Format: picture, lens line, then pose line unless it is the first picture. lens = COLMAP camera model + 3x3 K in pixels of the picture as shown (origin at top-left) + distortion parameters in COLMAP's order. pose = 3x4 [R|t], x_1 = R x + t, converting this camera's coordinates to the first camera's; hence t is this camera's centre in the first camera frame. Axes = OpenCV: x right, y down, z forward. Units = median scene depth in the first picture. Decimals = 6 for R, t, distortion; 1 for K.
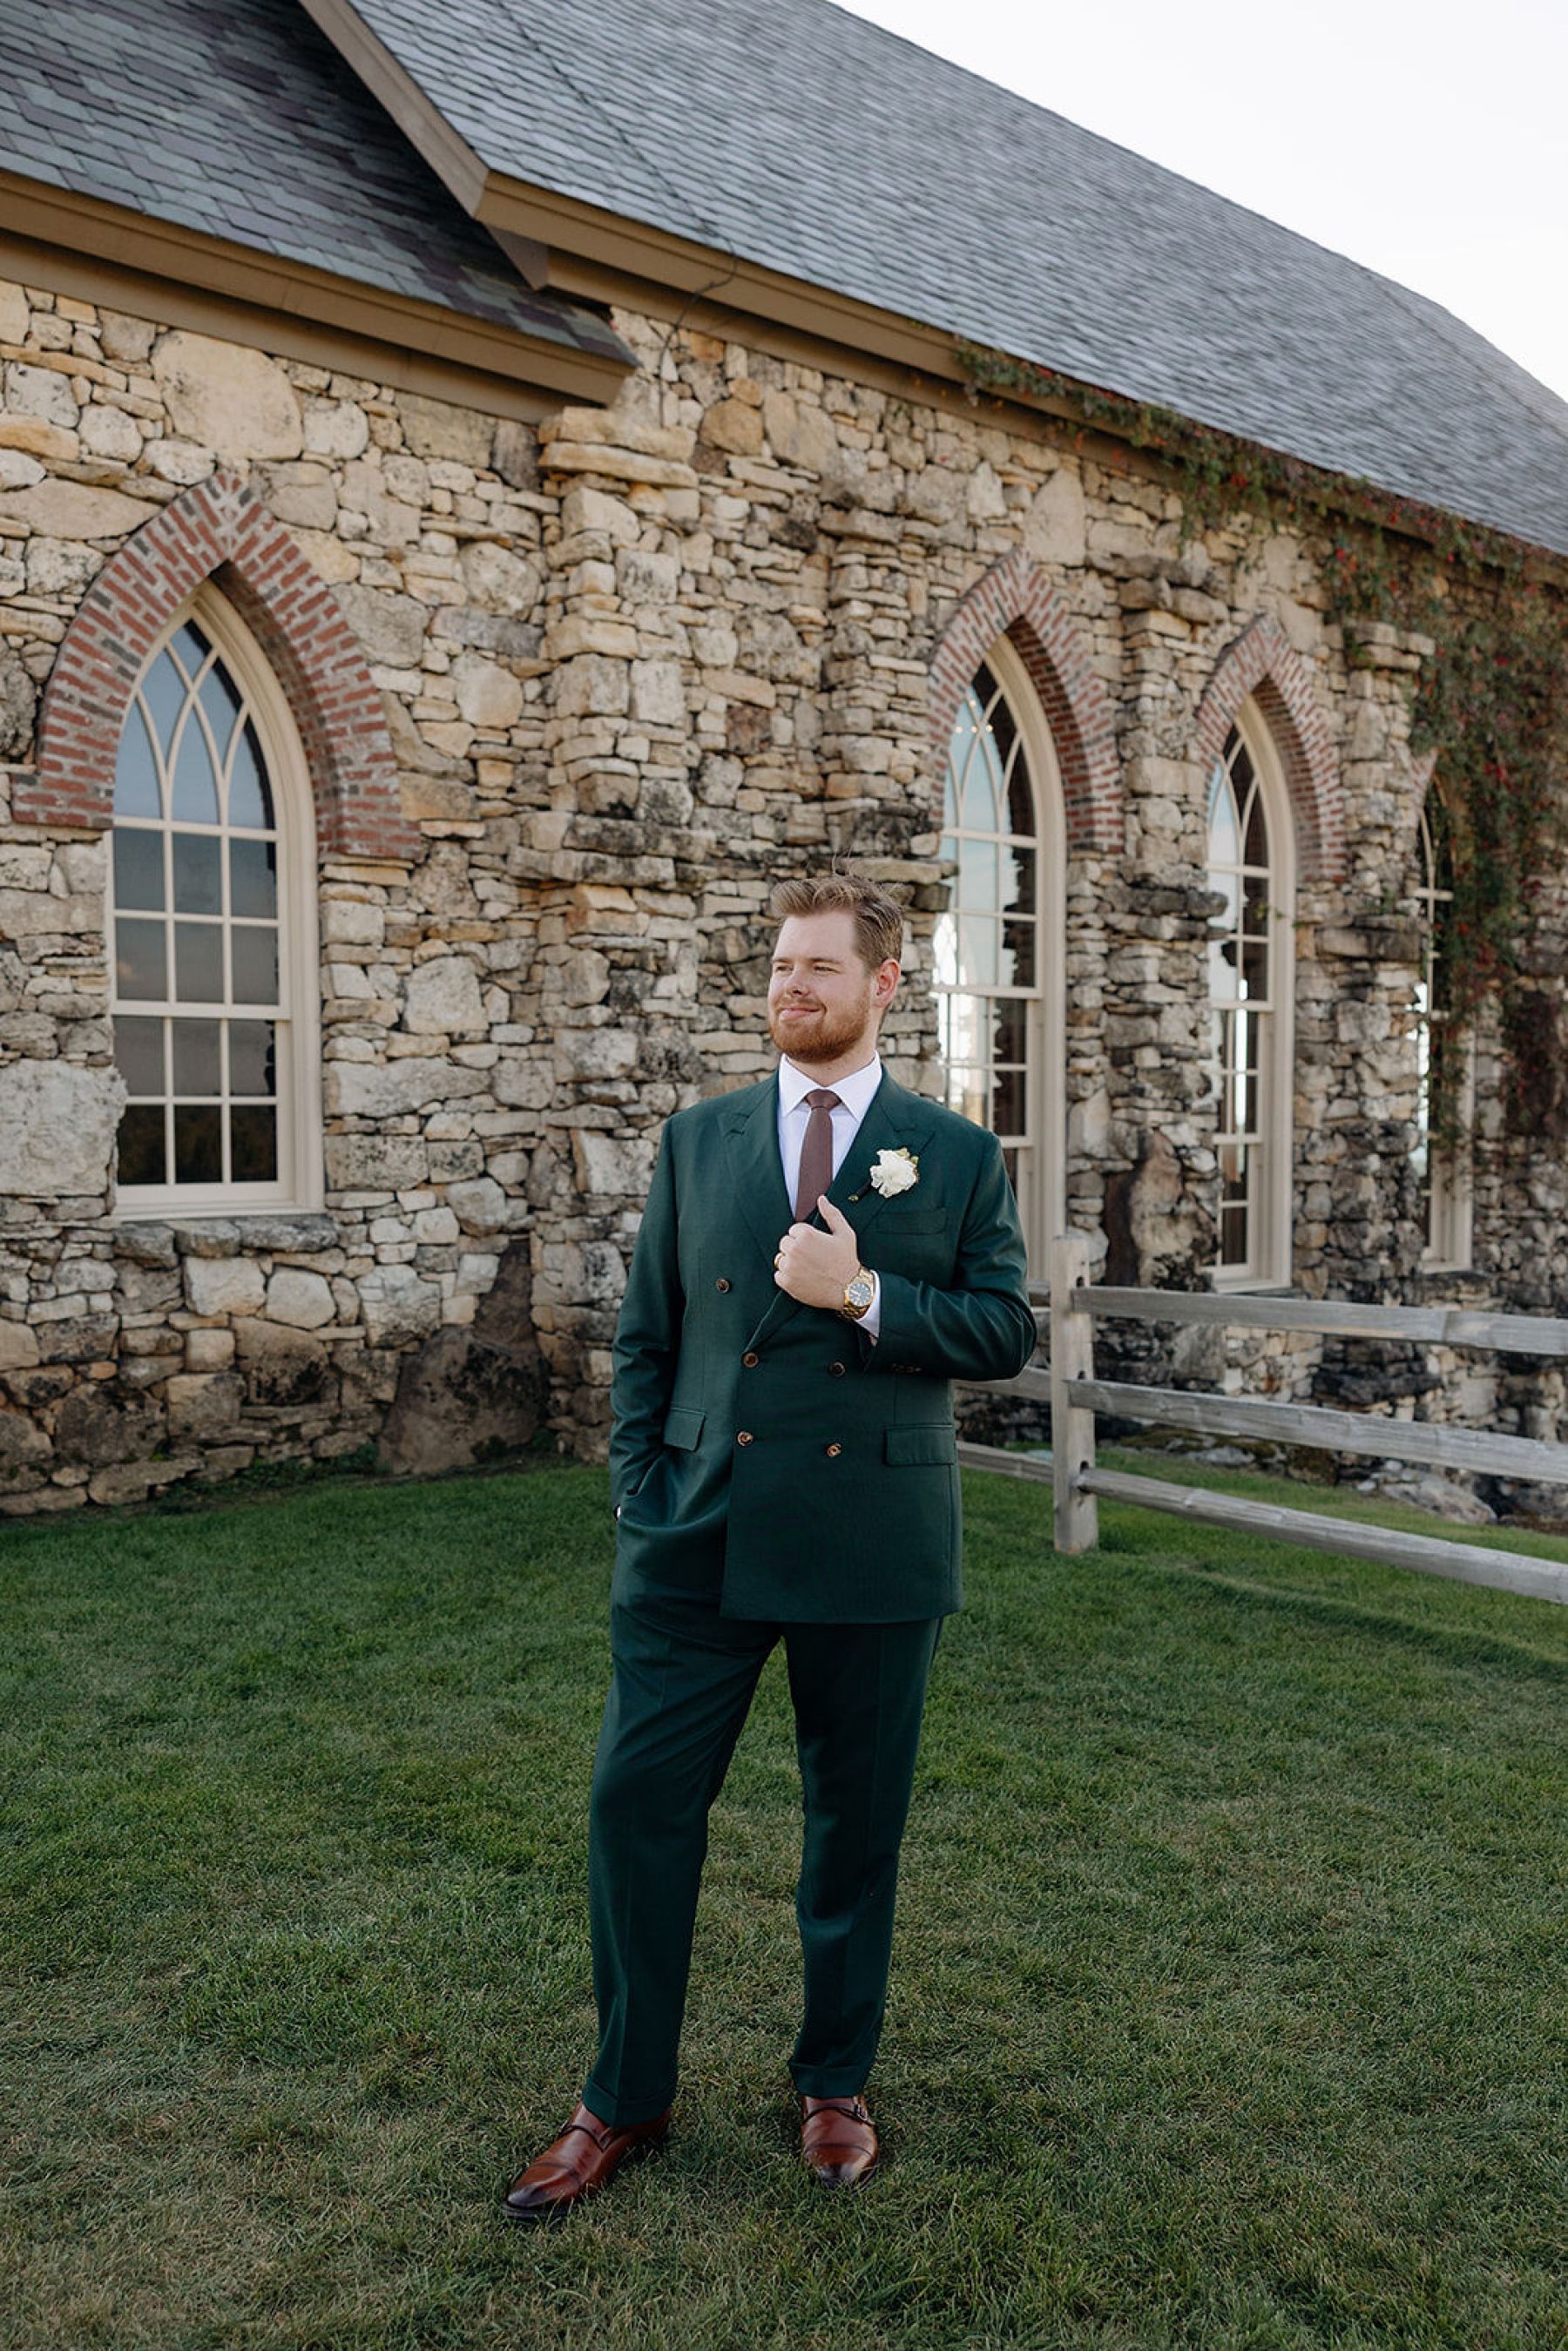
lens RADIAL K [[2023.4, 0, 777.4], [0, 2023.4, 1188.2], [0, 0, 1]] dist [0.021443, 0.049118]
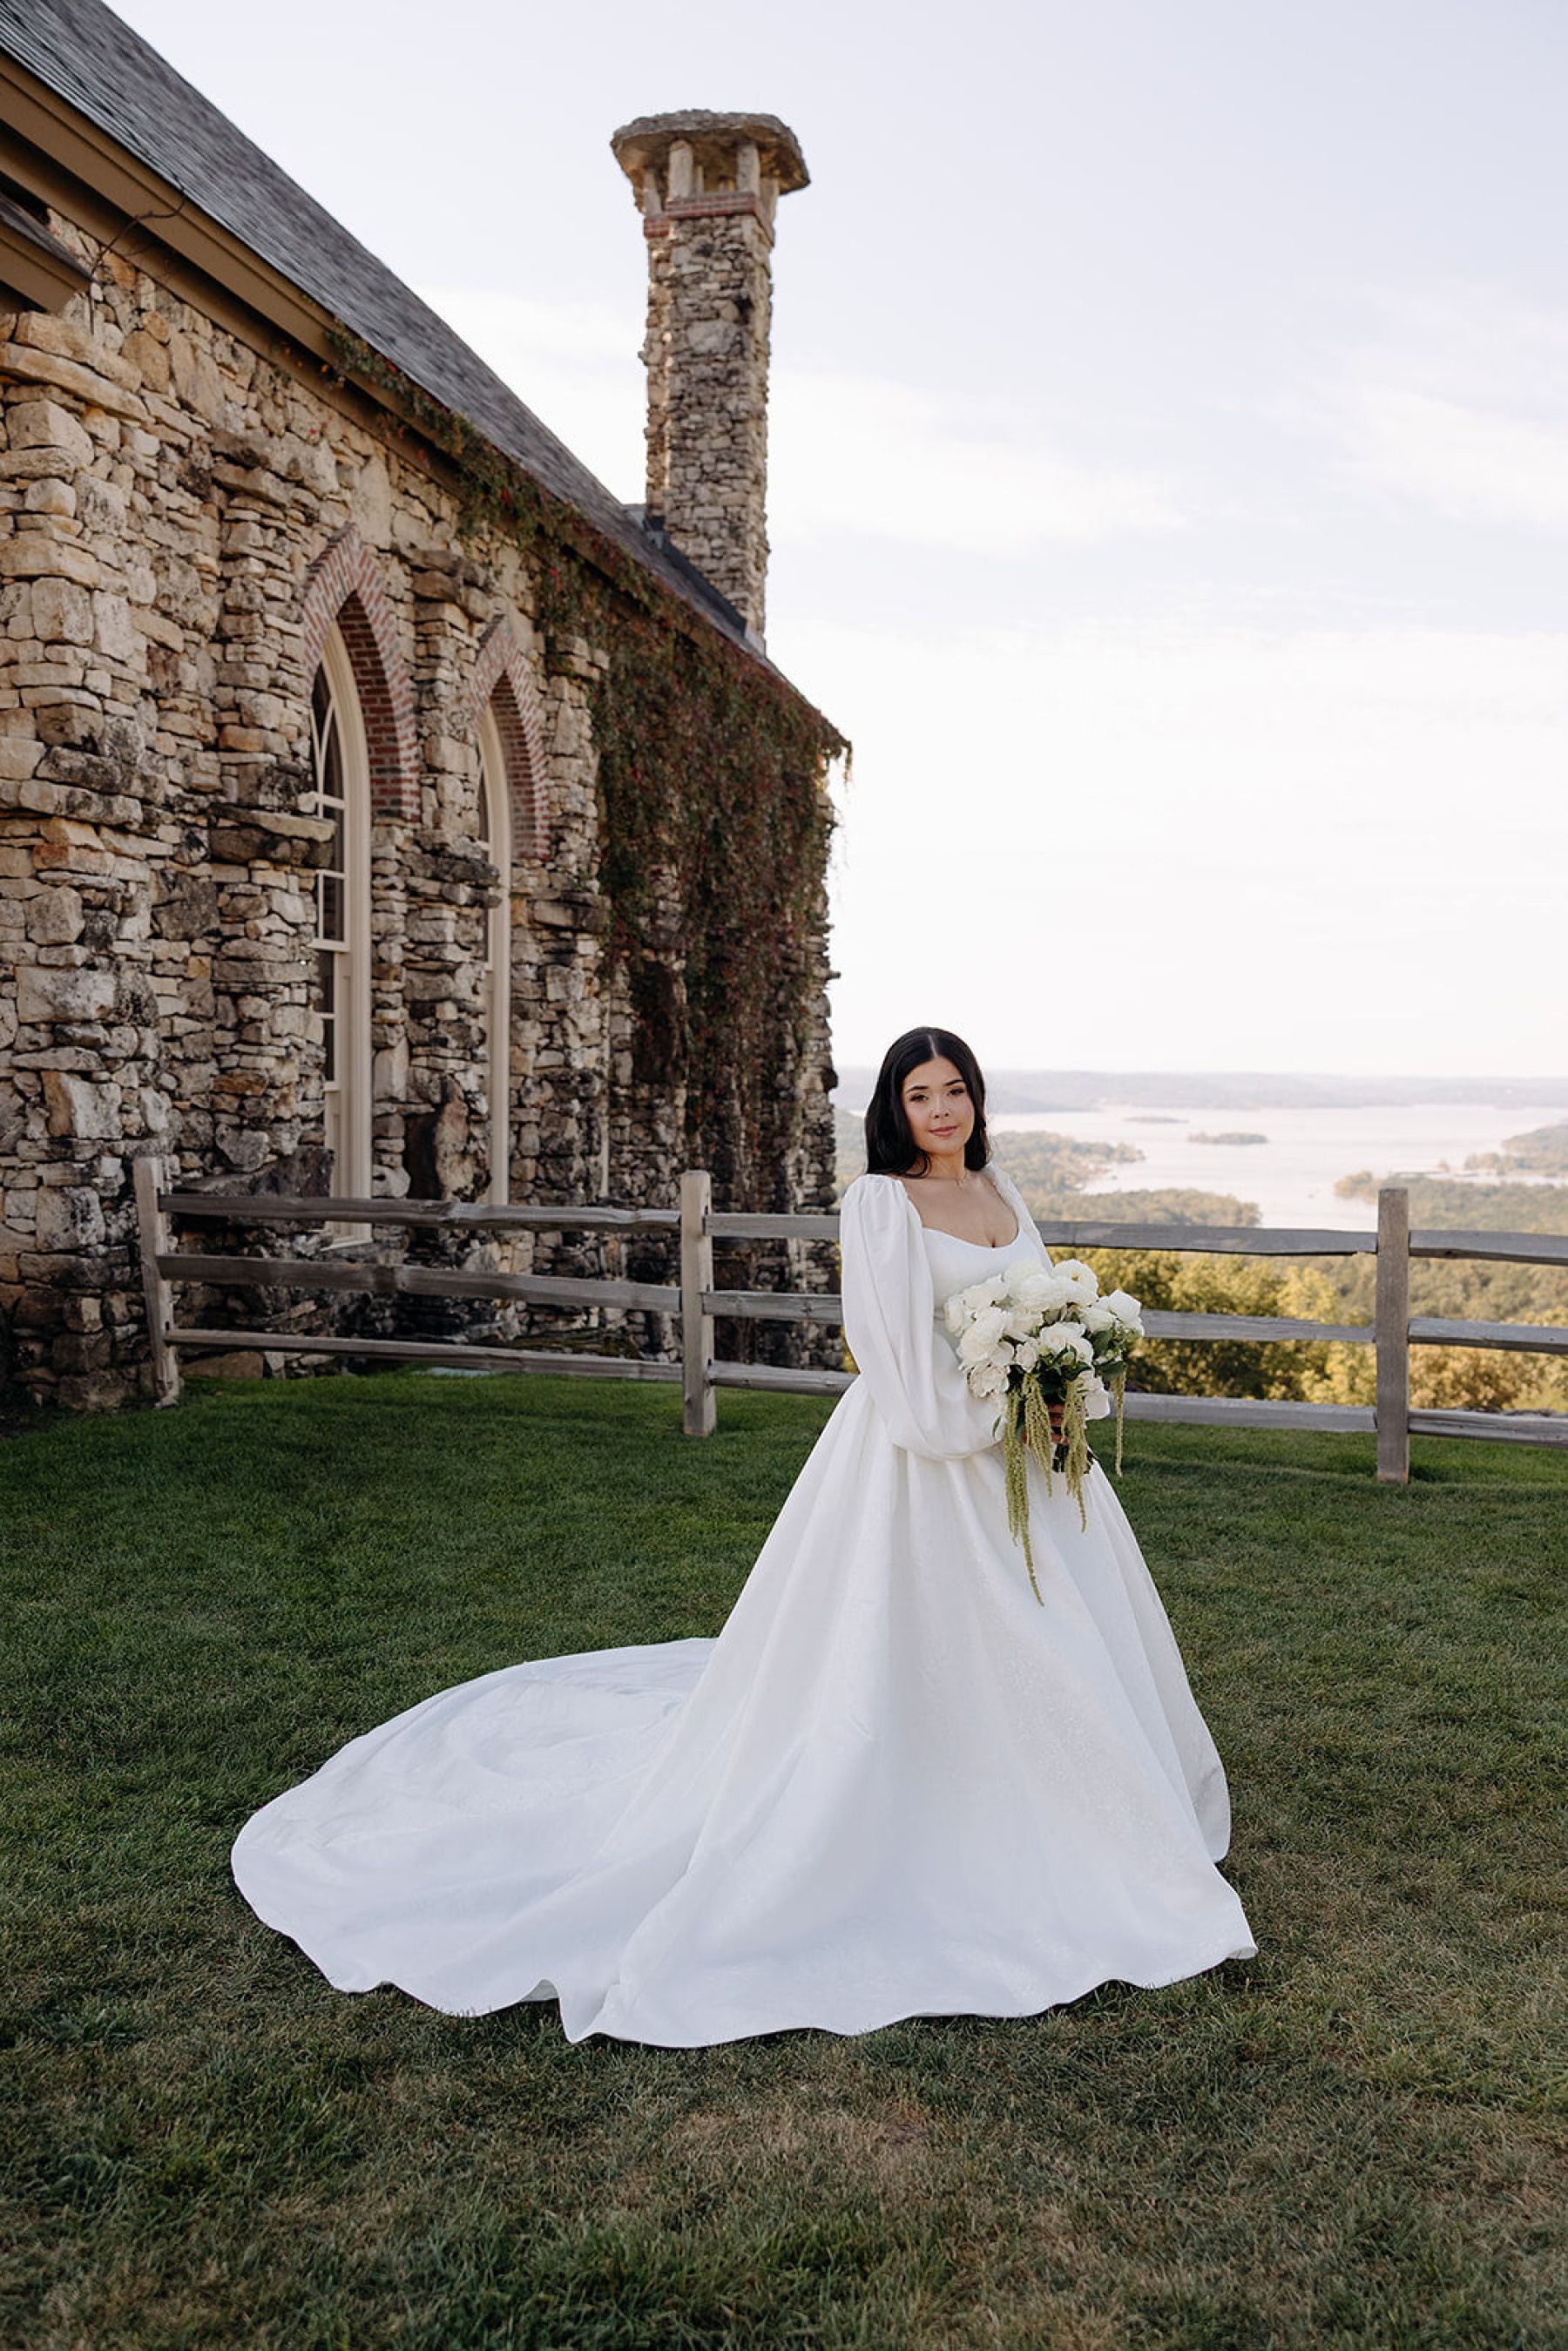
lens RADIAL K [[2023.4, 0, 742.6], [0, 2023.4, 1206.9], [0, 0, 1]] dist [0.021443, 0.049118]
pose [[0.796745, -0.028321, 0.603651, -0.365220], [0.003702, 0.999111, 0.041988, -0.003413], [-0.604304, -0.031219, 0.796142, 0.019336]]
